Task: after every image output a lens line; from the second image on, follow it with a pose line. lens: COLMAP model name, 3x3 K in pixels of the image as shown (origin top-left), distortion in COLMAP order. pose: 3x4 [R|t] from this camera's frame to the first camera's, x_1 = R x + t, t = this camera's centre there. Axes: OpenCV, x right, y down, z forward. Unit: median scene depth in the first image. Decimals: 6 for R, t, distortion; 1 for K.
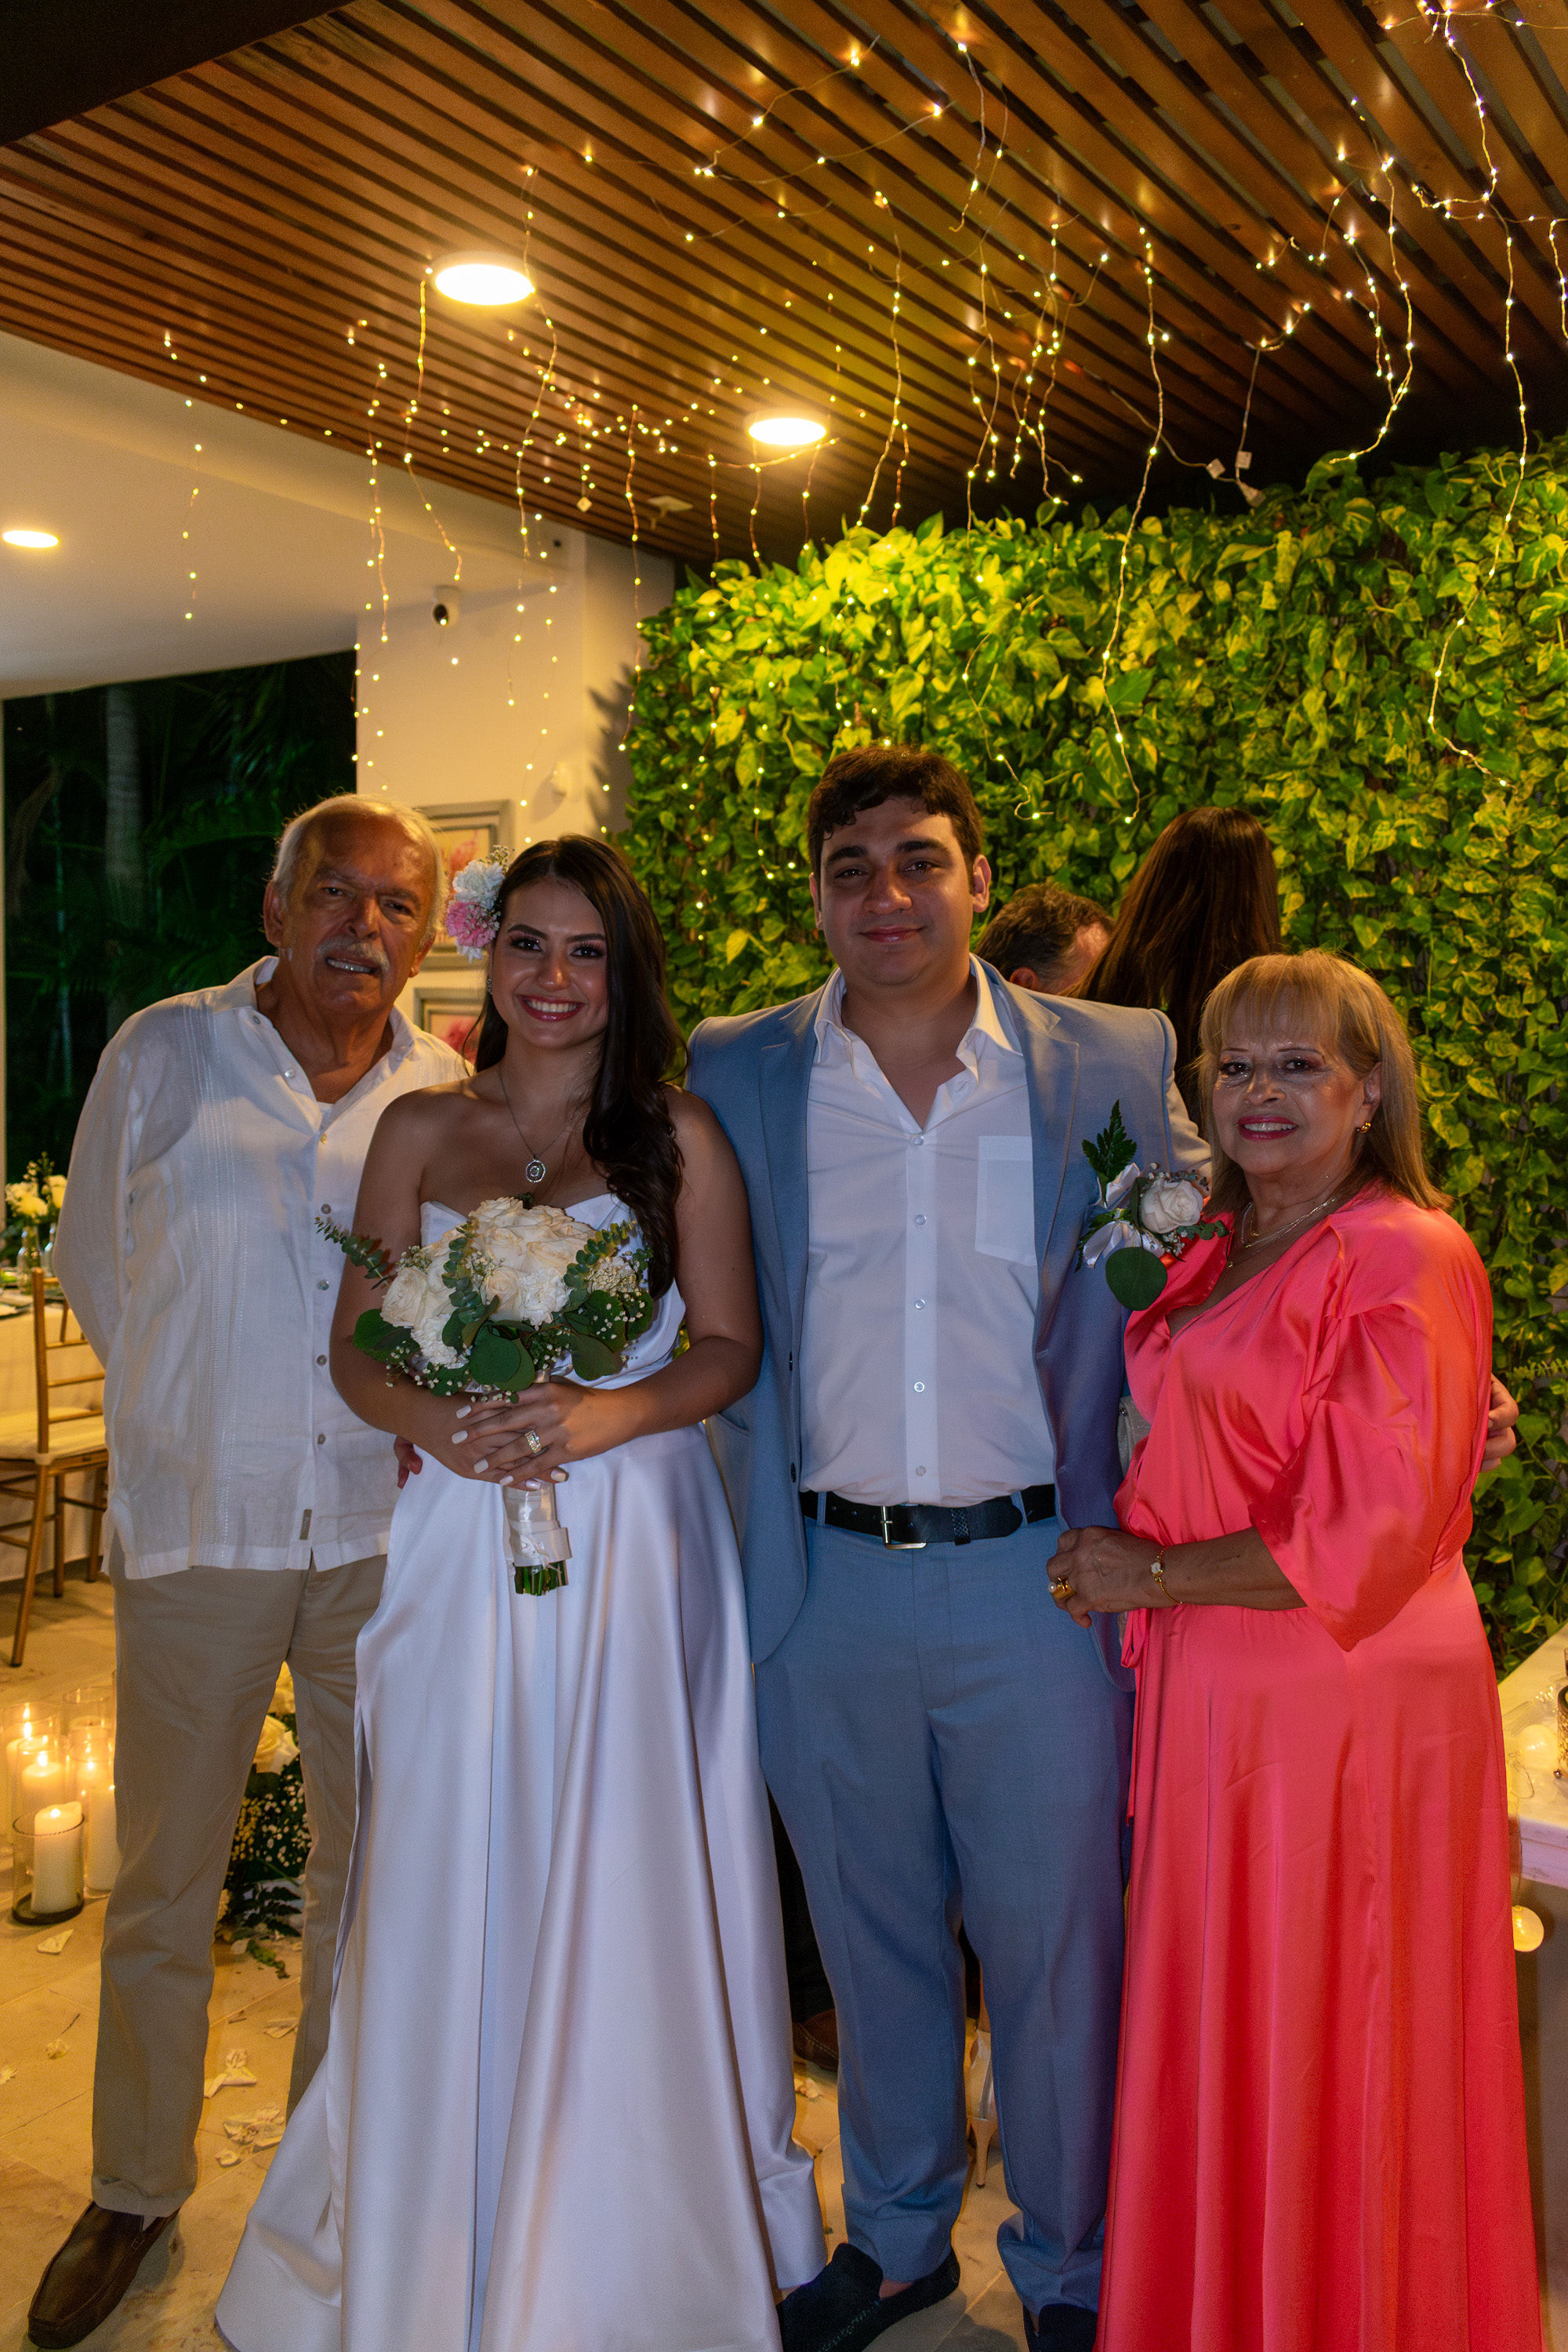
lens RADIAL K [[1966.7, 0, 735.3], [0, 1966.7, 1115.2], [0, 0, 1]] dist [0.016761, -0.001630]
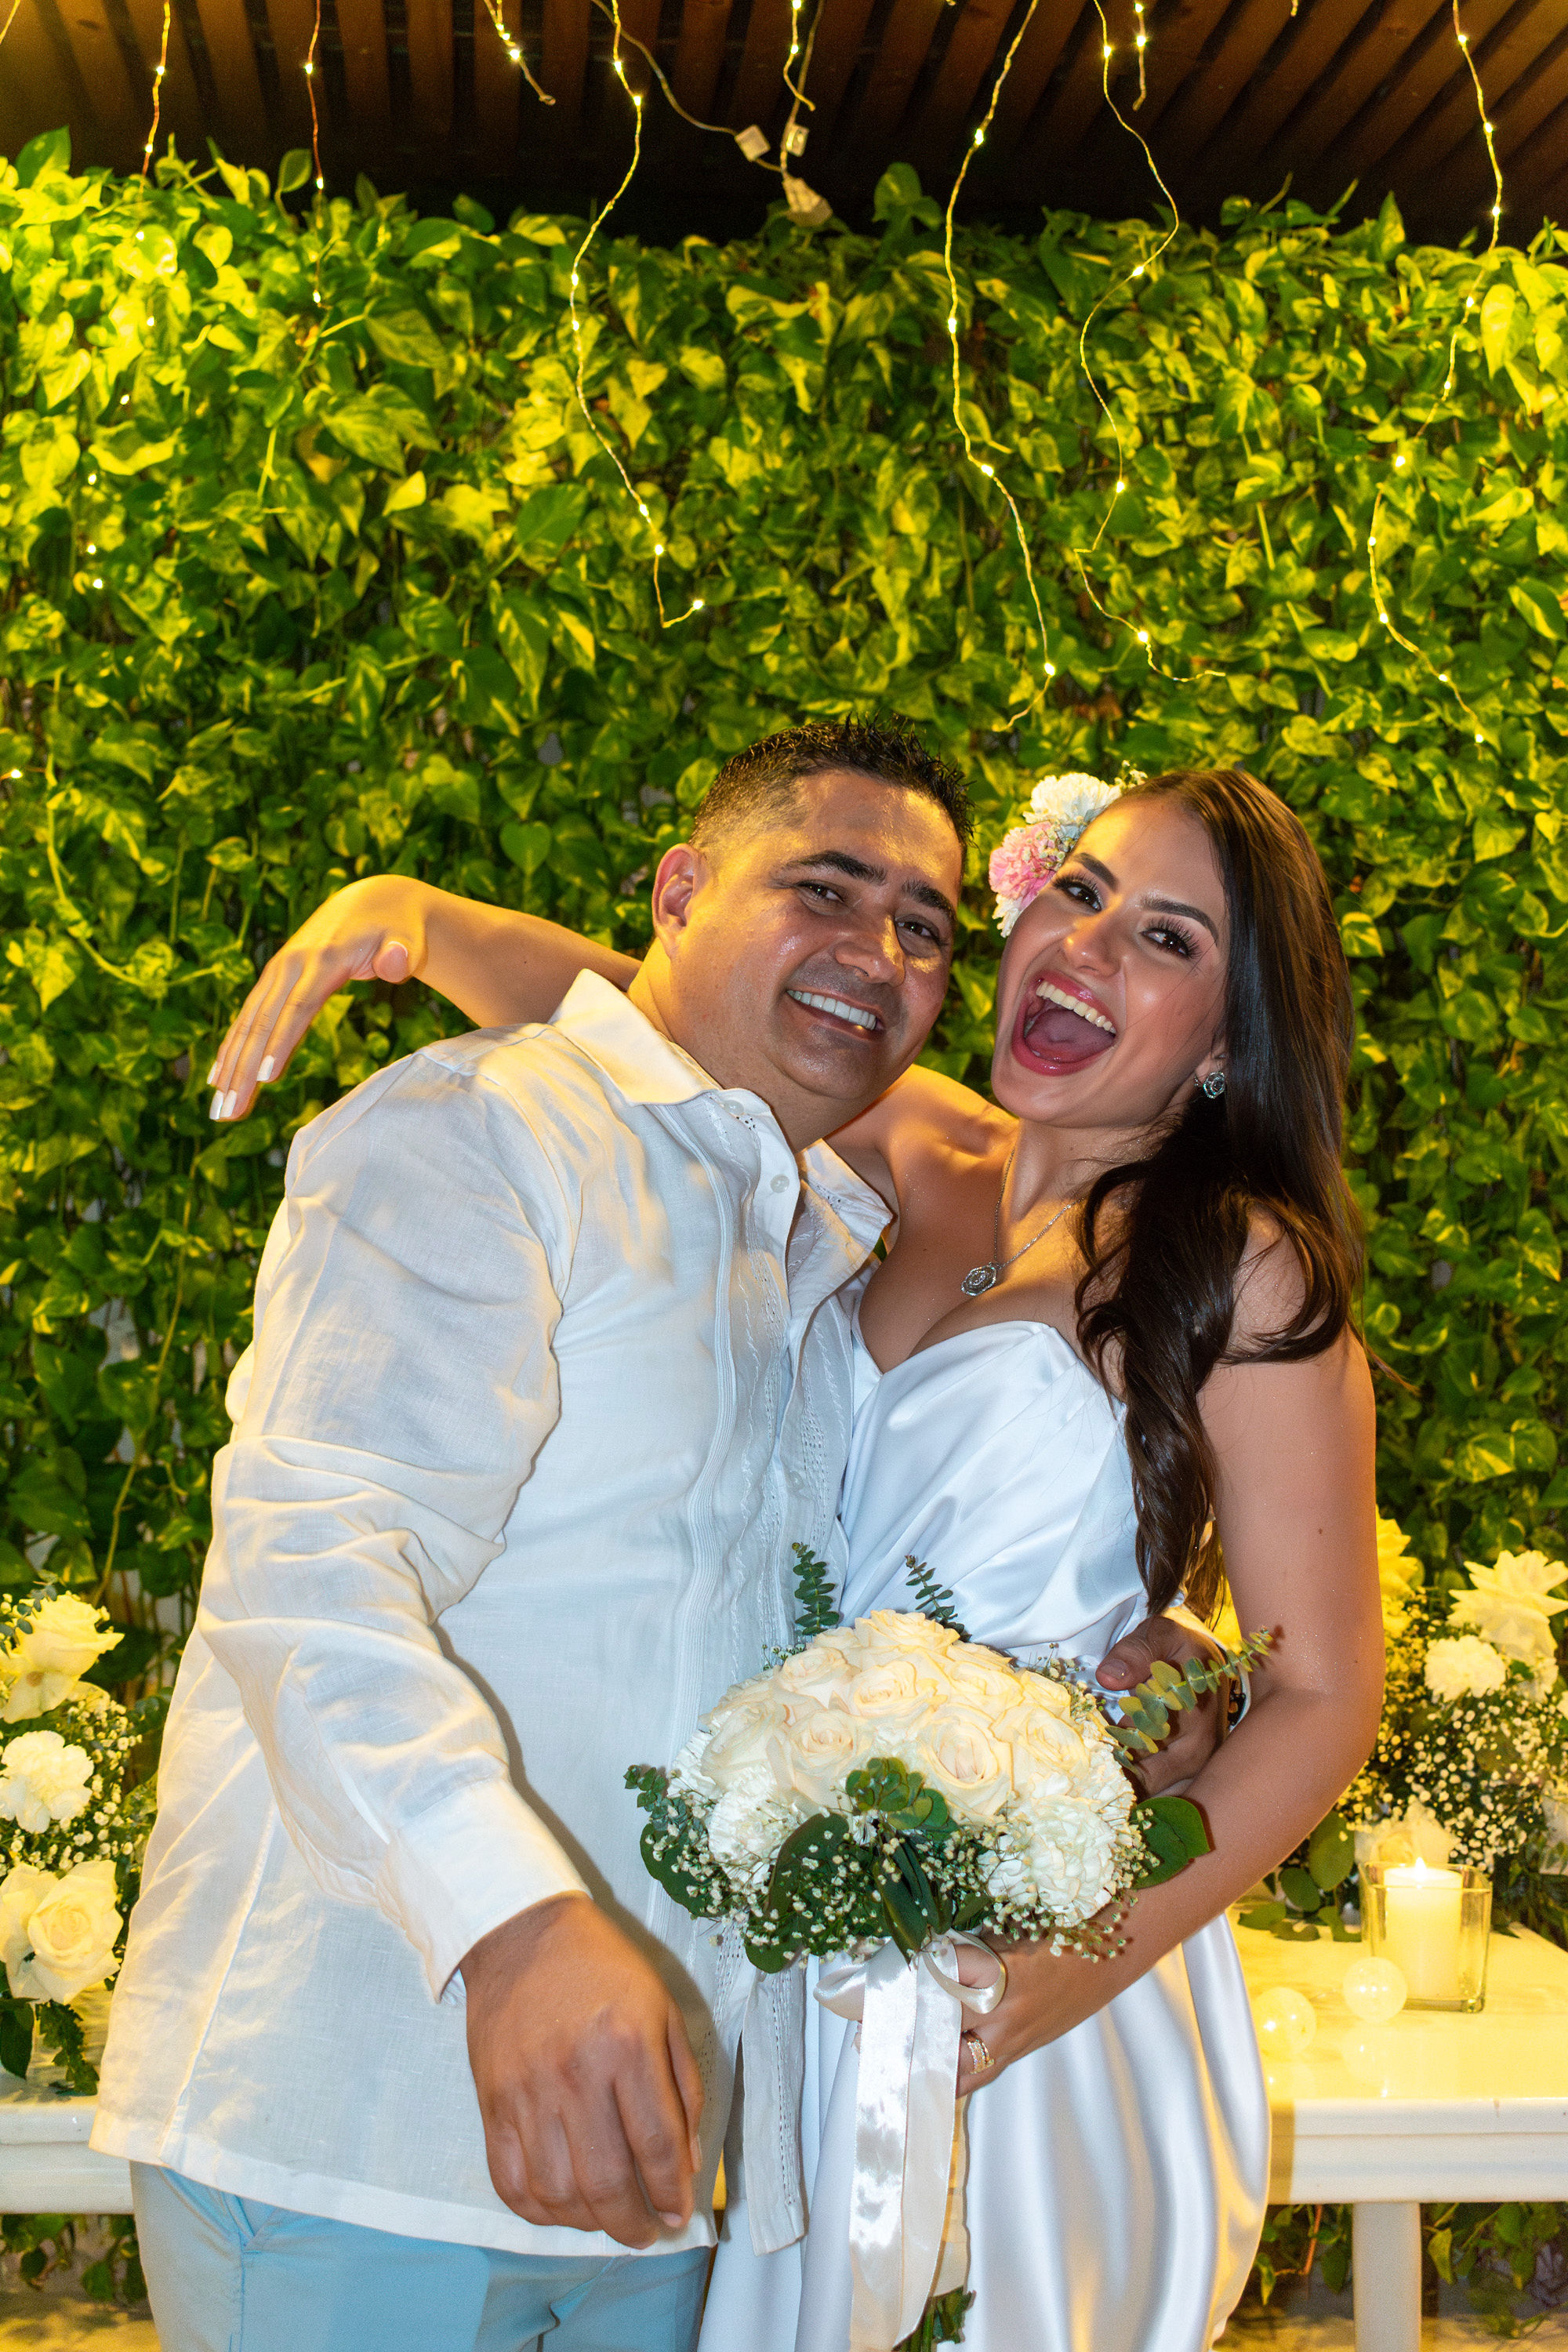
lens RADIAL K [[3041.8, 0, 672.5], [0, 3041.8, 1168.8], [0, 0, 1]] dist [-0.022720, 0.043186]
pose [[0.771718, 0.021687, 0.635595, -0.285288], [0.016401, 0.998407, -0.053980, 0.004958], [-0.635753, 0.052082, 0.770133, 0.343647]]
